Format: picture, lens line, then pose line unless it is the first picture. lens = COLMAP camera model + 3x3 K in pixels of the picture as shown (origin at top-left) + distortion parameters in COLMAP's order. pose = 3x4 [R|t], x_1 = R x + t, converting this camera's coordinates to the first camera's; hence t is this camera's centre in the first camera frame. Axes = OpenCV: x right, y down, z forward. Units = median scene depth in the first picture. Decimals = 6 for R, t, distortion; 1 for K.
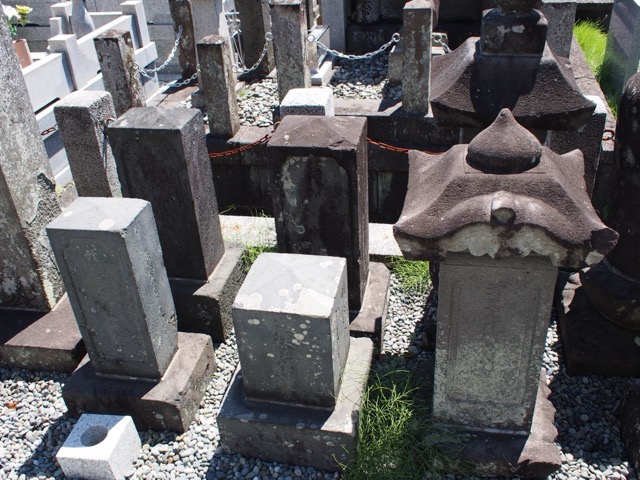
lens RADIAL K [[635.0, 0, 320.0], [0, 635.0, 240.0], [0, 0, 1]] dist [-0.042775, 0.017241]
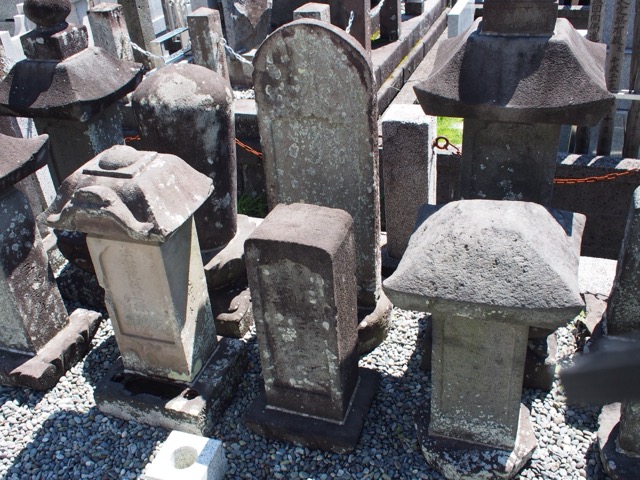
lens RADIAL K [[635.0, 0, 320.0], [0, 635.0, 240.0], [0, 0, 1]] dist [-0.042775, 0.017241]
pose [[0.988707, 0.065081, -0.134994, 1.057604], [-0.064317, 0.997879, 0.010014, 0.022321], [0.135359, -0.001218, 0.990796, -0.193264]]
